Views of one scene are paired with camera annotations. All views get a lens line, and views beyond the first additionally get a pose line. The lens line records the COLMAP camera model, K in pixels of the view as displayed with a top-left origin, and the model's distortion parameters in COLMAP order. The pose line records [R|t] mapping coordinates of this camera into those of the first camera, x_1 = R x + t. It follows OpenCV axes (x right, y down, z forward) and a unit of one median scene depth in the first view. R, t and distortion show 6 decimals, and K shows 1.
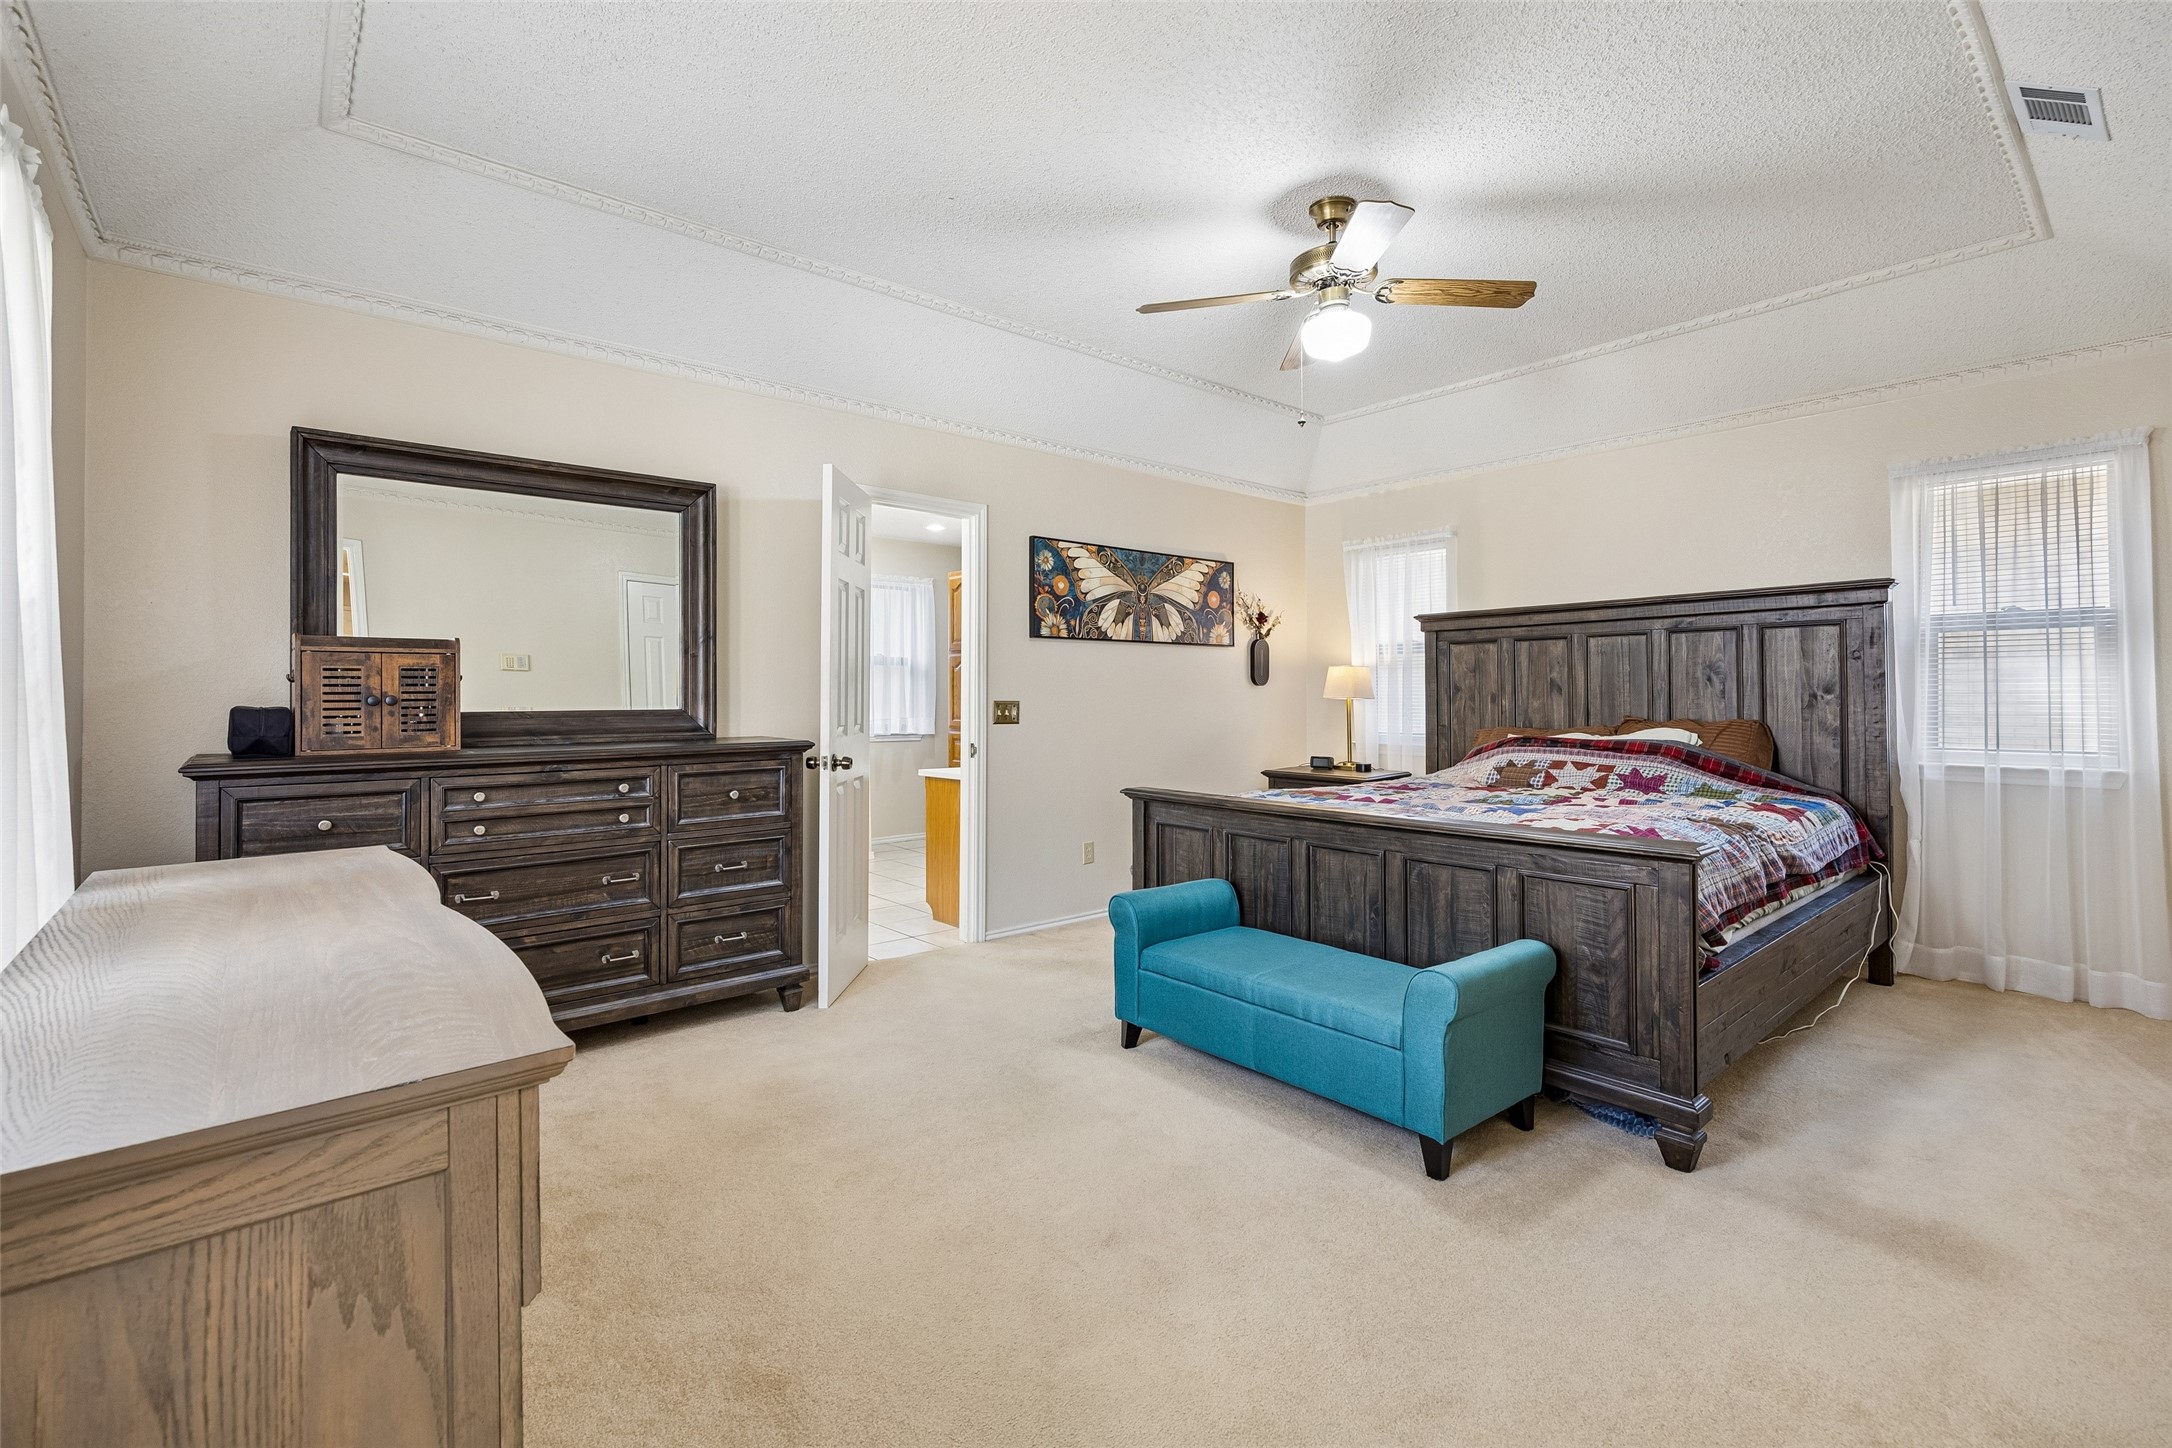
lens RADIAL K [[972.0, 0, 1105.9], [0, 972.0, 689.2], [0, 0, 1]] dist [-0.003385, -0.000138]
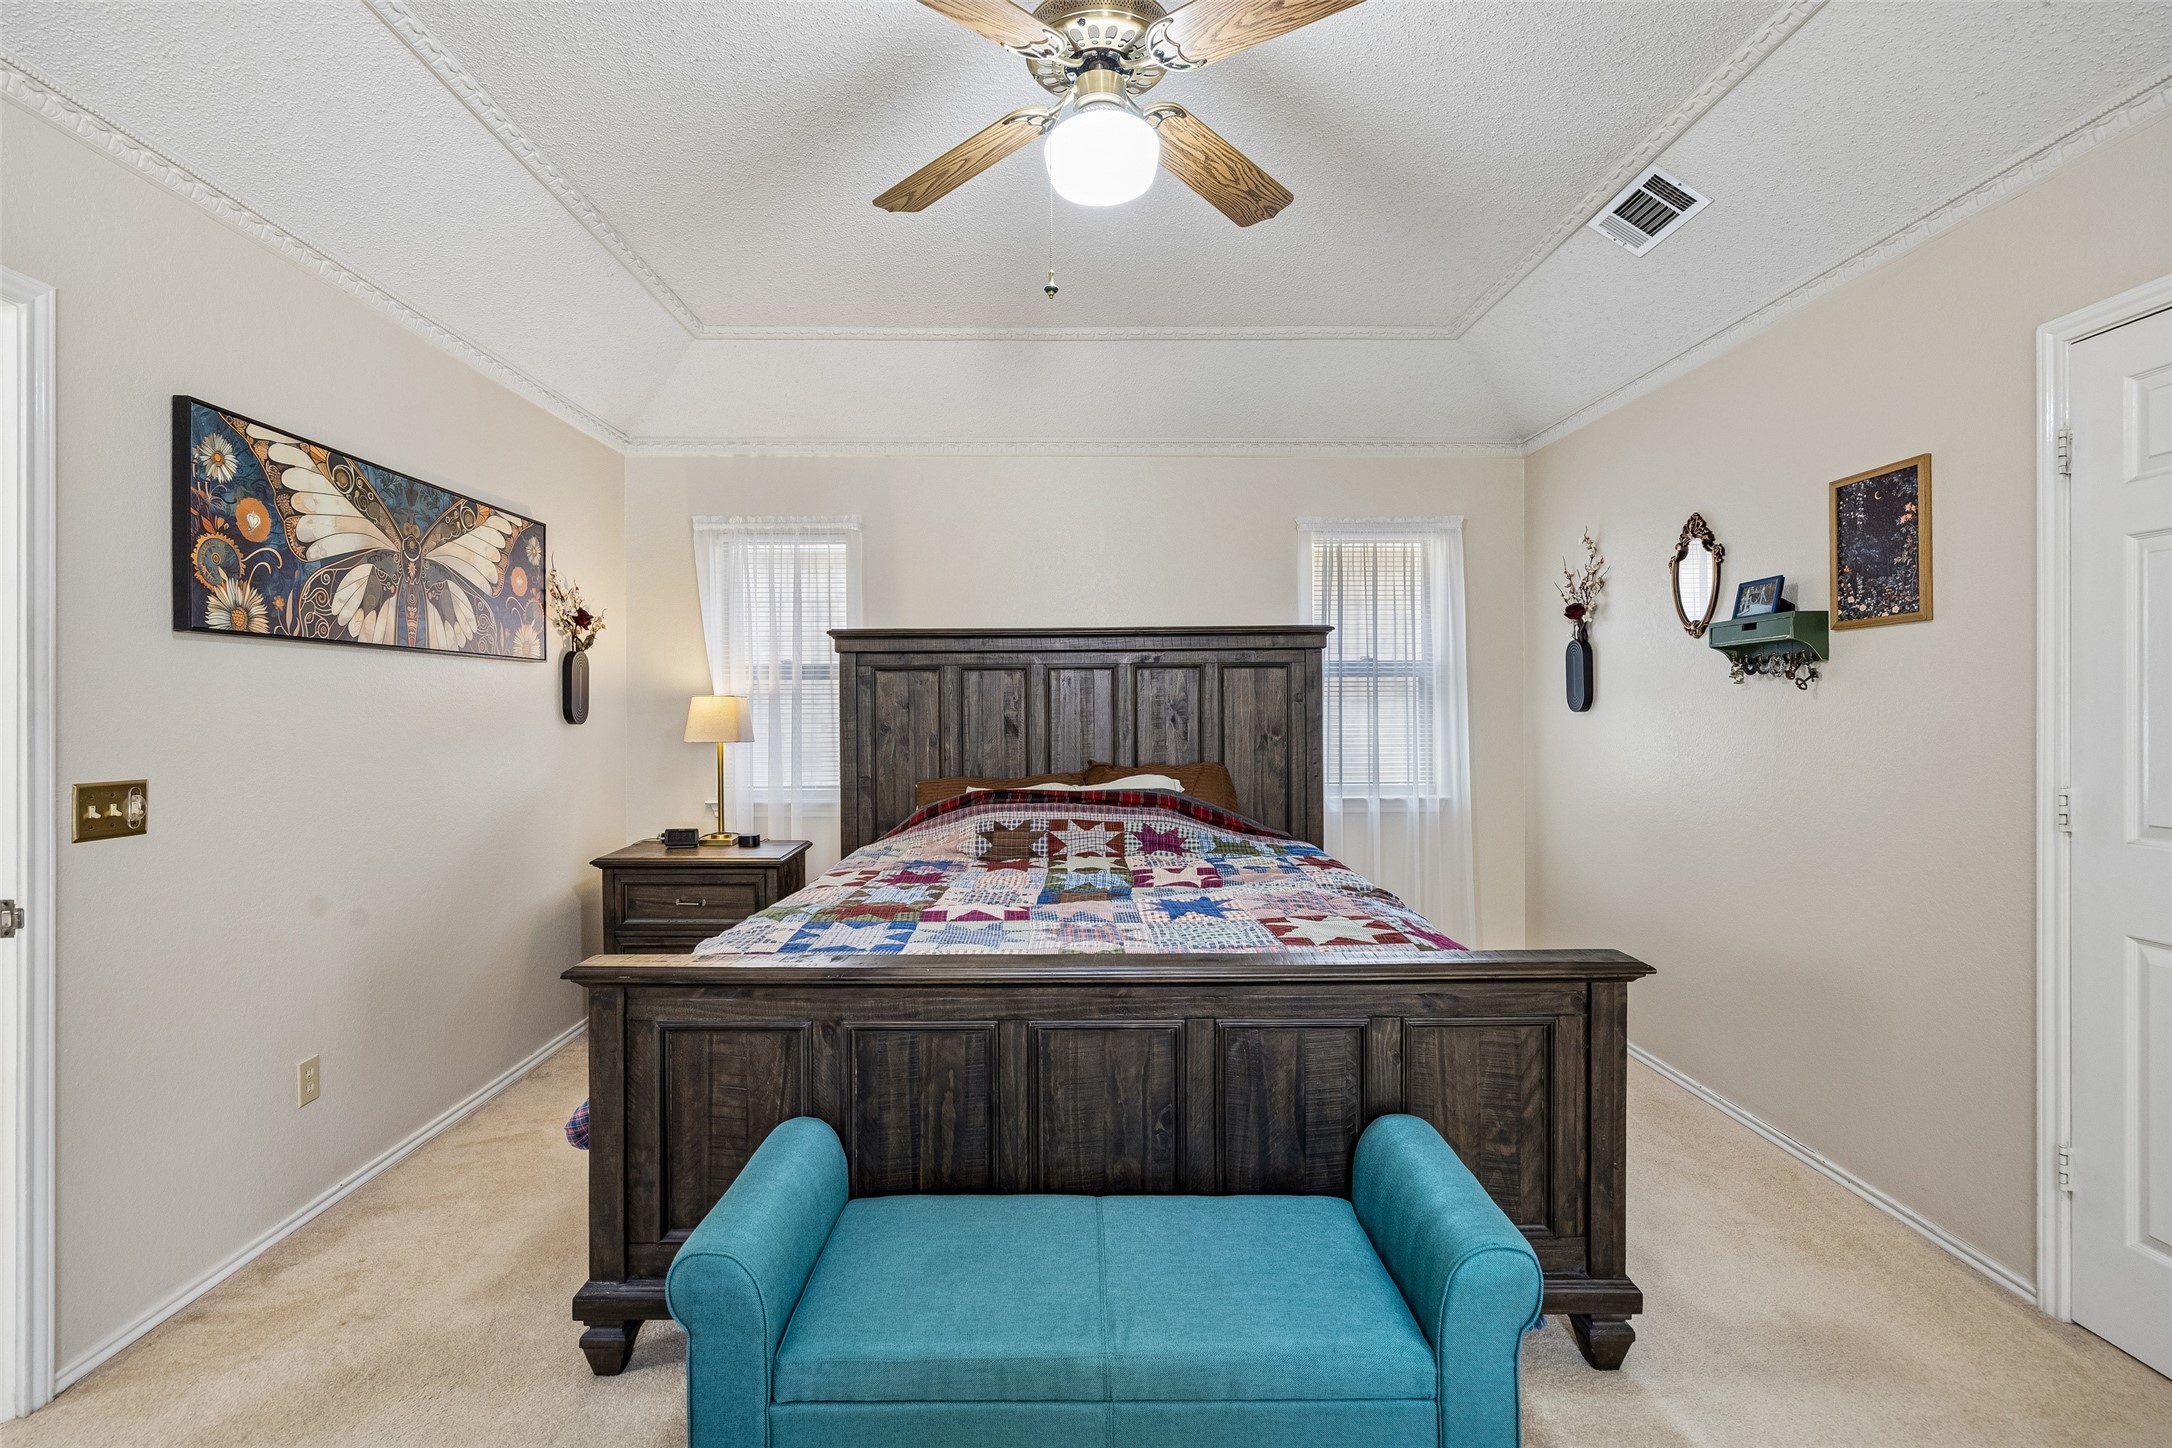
lens RADIAL K [[998.9, 0, 1077.0], [0, 998.9, 712.7], [0, 0, 1]] dist [-0.002332, 0.000369]
pose [[0.648836, -0.003059, 0.760922, -0.152950], [-0.004343, 0.999961, 0.007723, -0.021621], [-0.760916, -0.008316, 0.648798, 0.402416]]
